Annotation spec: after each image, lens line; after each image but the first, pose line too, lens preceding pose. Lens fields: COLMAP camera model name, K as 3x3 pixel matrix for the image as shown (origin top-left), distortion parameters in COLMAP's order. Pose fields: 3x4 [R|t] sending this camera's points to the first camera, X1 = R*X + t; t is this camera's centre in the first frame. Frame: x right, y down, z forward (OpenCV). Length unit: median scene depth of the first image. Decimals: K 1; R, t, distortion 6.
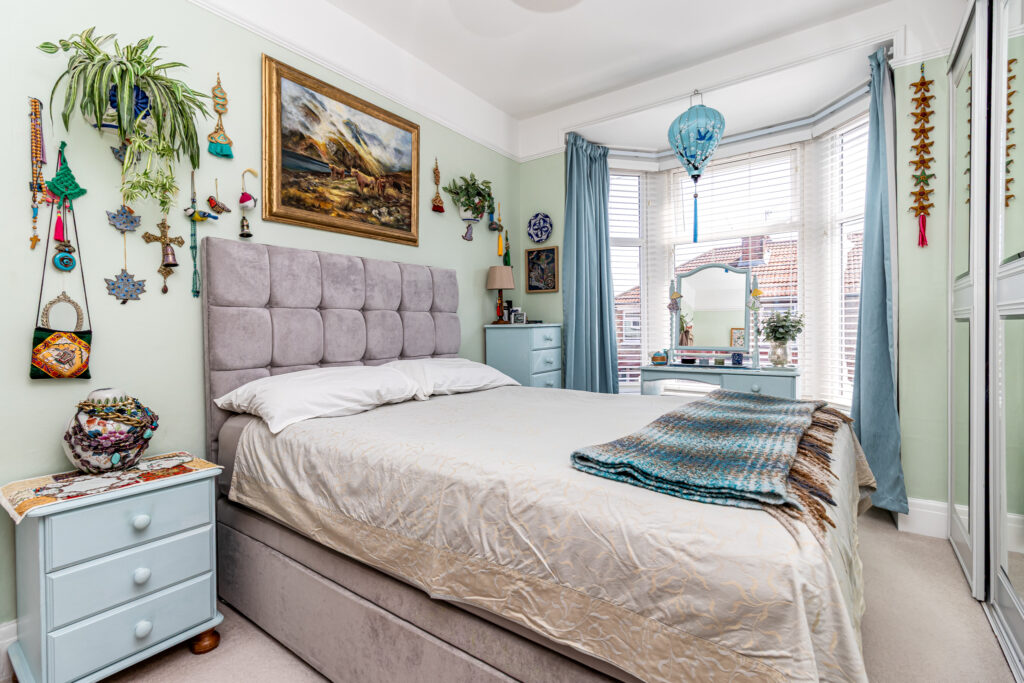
lens RADIAL K [[470.6, 0, 534.8], [0, 470.6, 335.0], [0, 0, 1]] dist [0.003285, 0.000246]
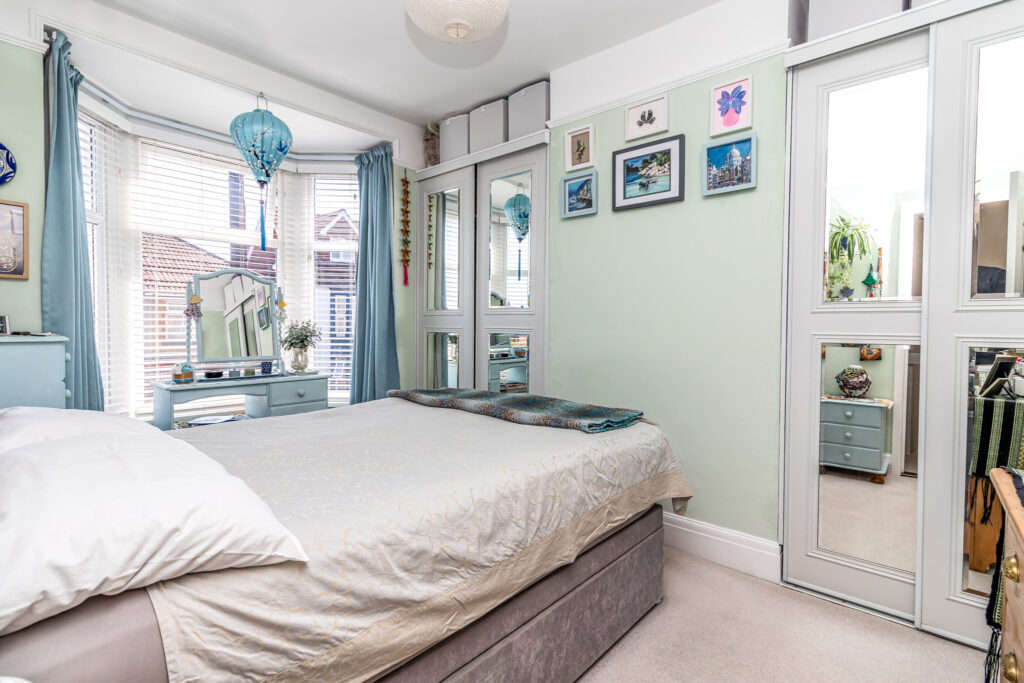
lens RADIAL K [[470.6, 0, 511.0], [0, 470.6, 338.4], [0, 0, 1]] dist [0.003285, 0.000246]
pose [[0.128207, -0.017181, 0.991599, -0.584135], [0.004560, 0.999850, 0.016734, -0.030724], [-0.991737, 0.002376, 0.128266, 0.386030]]
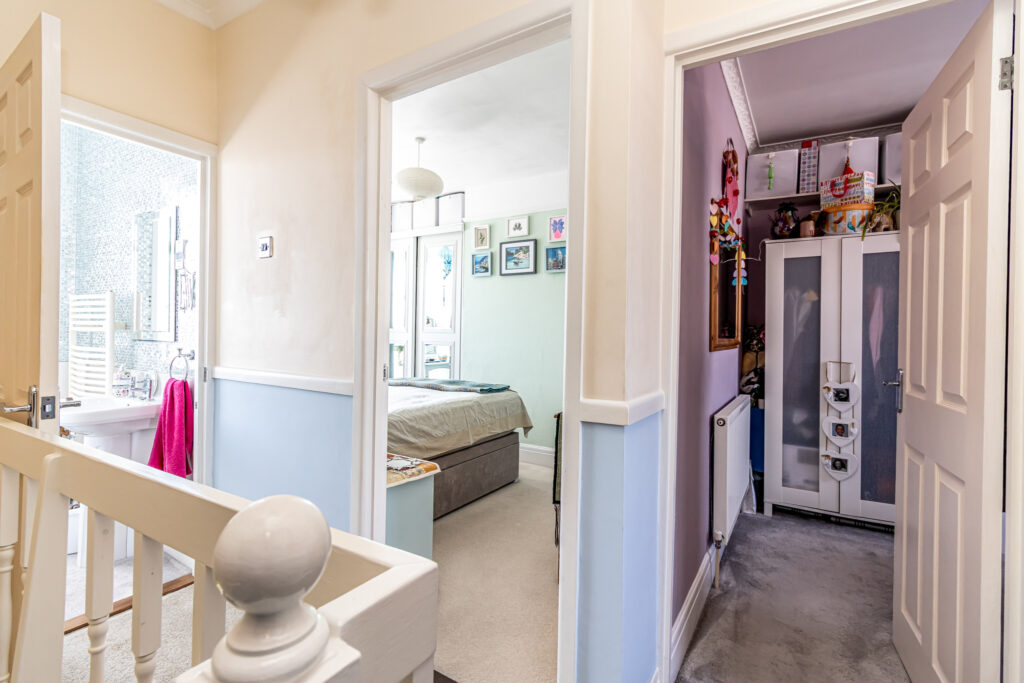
lens RADIAL K [[470.6, 0, 516.0], [0, 470.6, 337.3], [0, 0, 1]] dist [0.003285, 0.000246]
pose [[-0.052827, 0.003140, 0.998599, -1.240293], [-0.002291, 0.999992, -0.003266, -0.046021], [-0.998601, -0.002461, -0.052820, 0.336890]]
